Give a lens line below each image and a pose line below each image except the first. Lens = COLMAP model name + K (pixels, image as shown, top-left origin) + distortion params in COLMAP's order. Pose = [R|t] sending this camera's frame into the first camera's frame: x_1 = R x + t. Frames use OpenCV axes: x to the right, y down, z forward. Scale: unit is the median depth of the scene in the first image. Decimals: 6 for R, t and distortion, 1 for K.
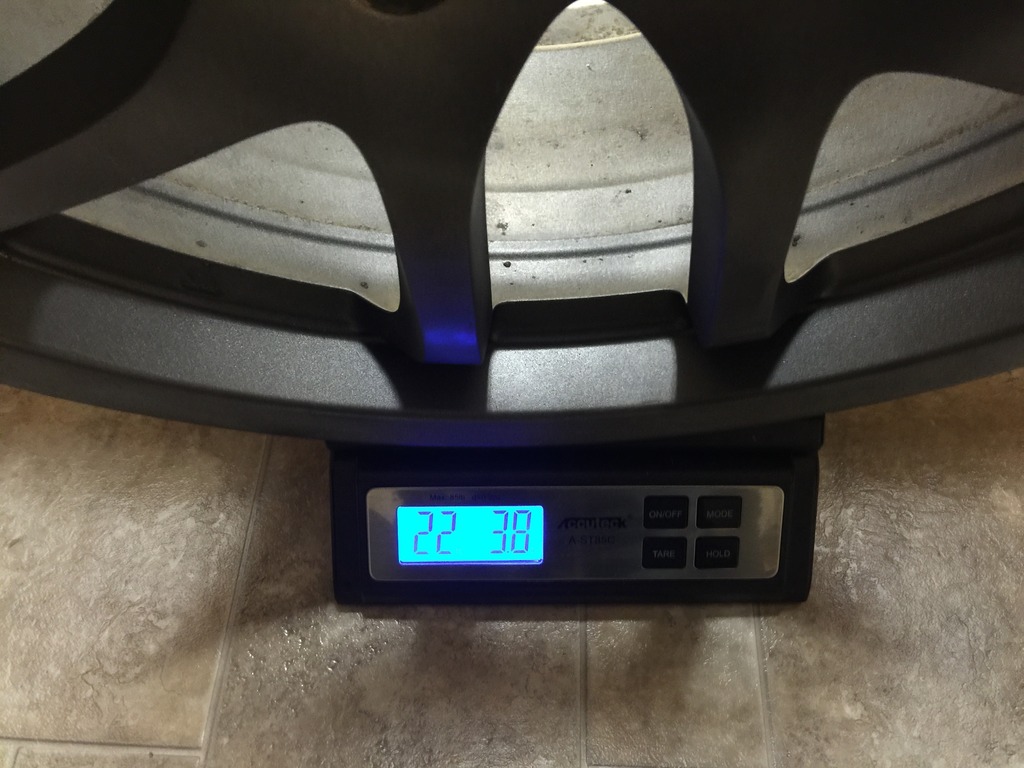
lens RADIAL K [[856.1, 0, 512.0], [0, 856.1, 384.0], [0, 0, 1]] dist [0.027129, -0.007215]
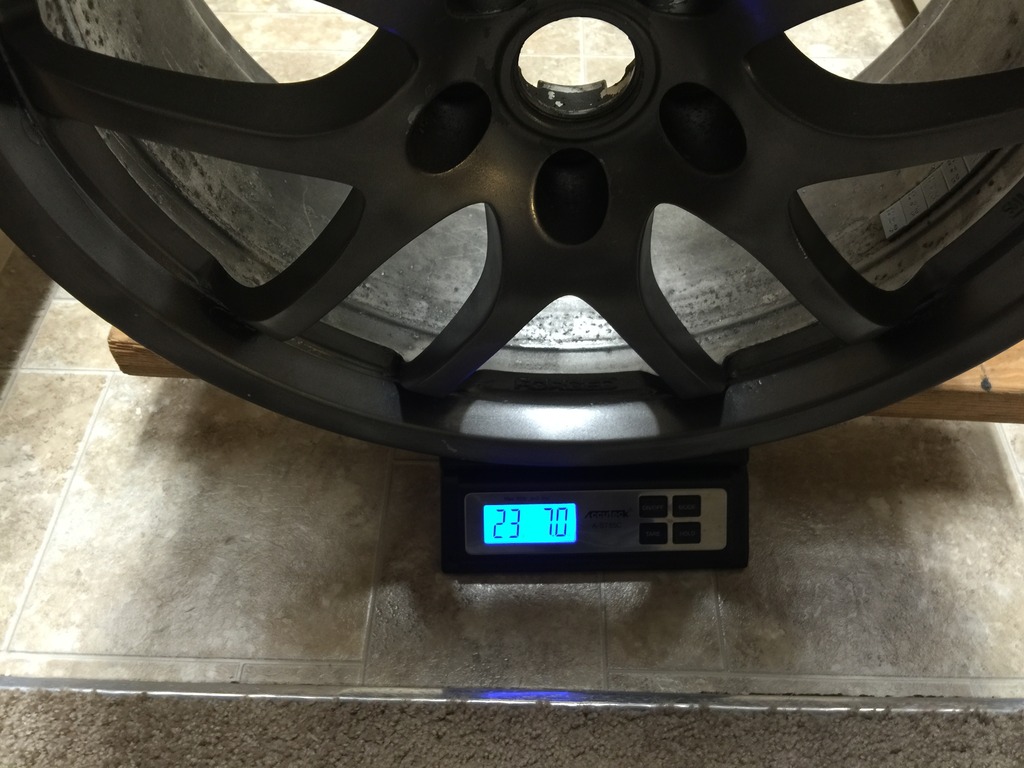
lens RADIAL K [[856.1, 0, 512.0], [0, 856.1, 384.0], [0, 0, 1]] dist [0.027129, -0.007215]
pose [[0.999902, -0.013518, -0.003588, -0.071589], [0.012943, 0.991567, -0.128950, 0.124024], [0.005300, 0.128891, 0.991645, -0.592720]]
